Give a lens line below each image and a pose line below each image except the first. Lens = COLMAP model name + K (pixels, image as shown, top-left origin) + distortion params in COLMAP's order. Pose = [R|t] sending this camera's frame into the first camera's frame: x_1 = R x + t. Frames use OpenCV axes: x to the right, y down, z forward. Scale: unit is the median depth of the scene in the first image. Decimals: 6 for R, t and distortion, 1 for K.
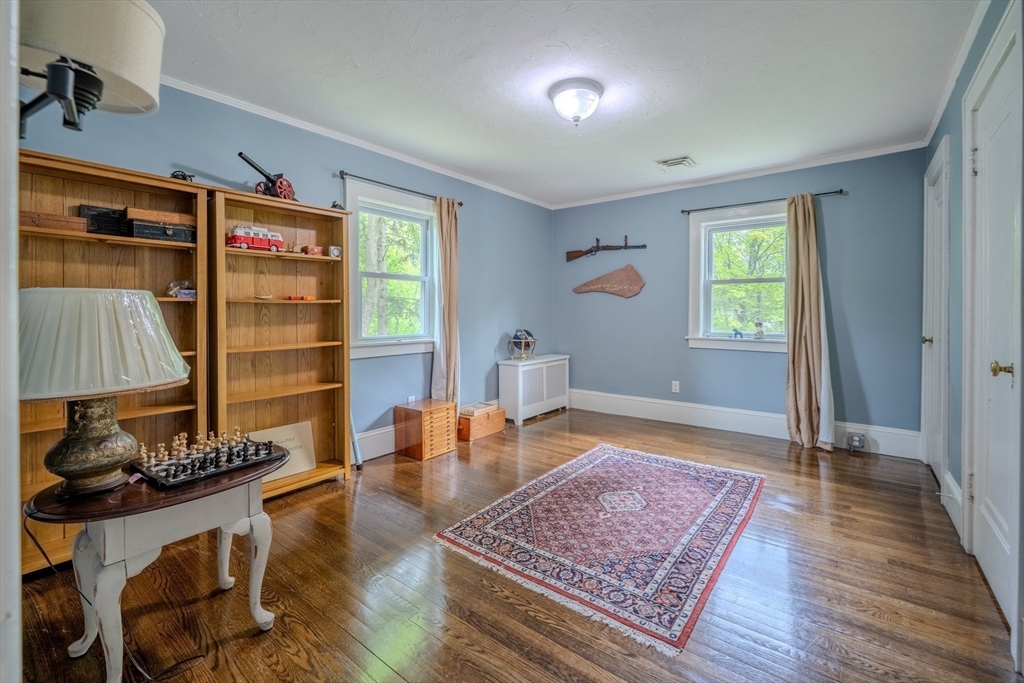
lens RADIAL K [[424.1, 0, 519.0], [0, 424.1, 314.1], [0, 0, 1]] dist [-0.002244, -0.000468]
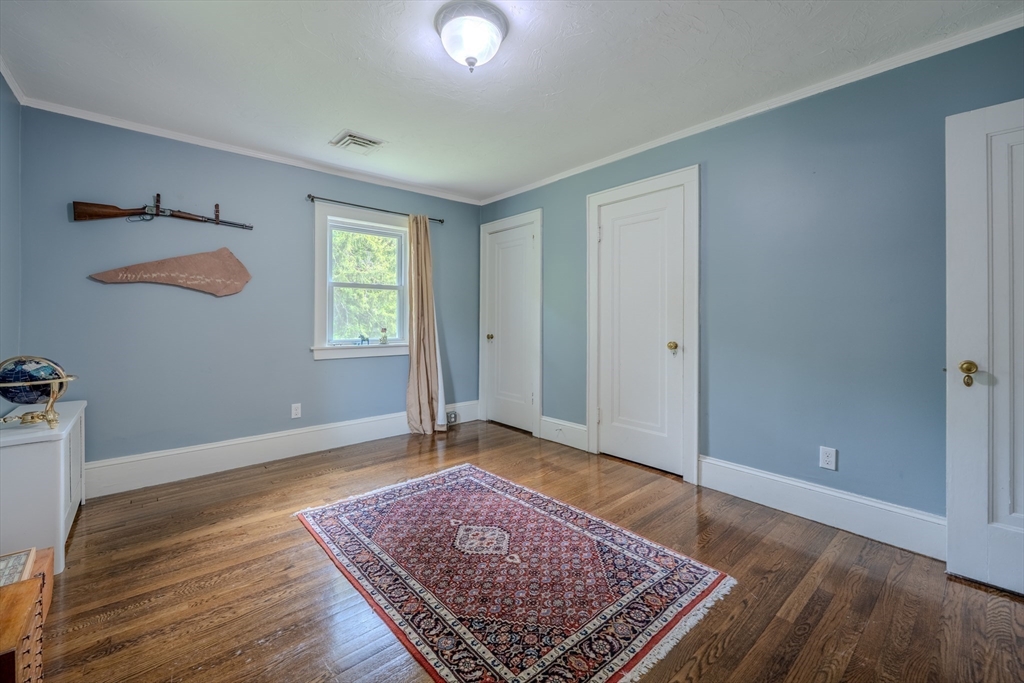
lens RADIAL K [[424.1, 0, 503.3], [0, 424.1, 316.9], [0, 0, 1]] dist [-0.002244, -0.000468]
pose [[0.207078, 0.001691, 0.978323, -0.540847], [0.005820, 0.999979, -0.002960, -0.002643], [-0.978307, 0.006307, 0.207064, 0.726938]]
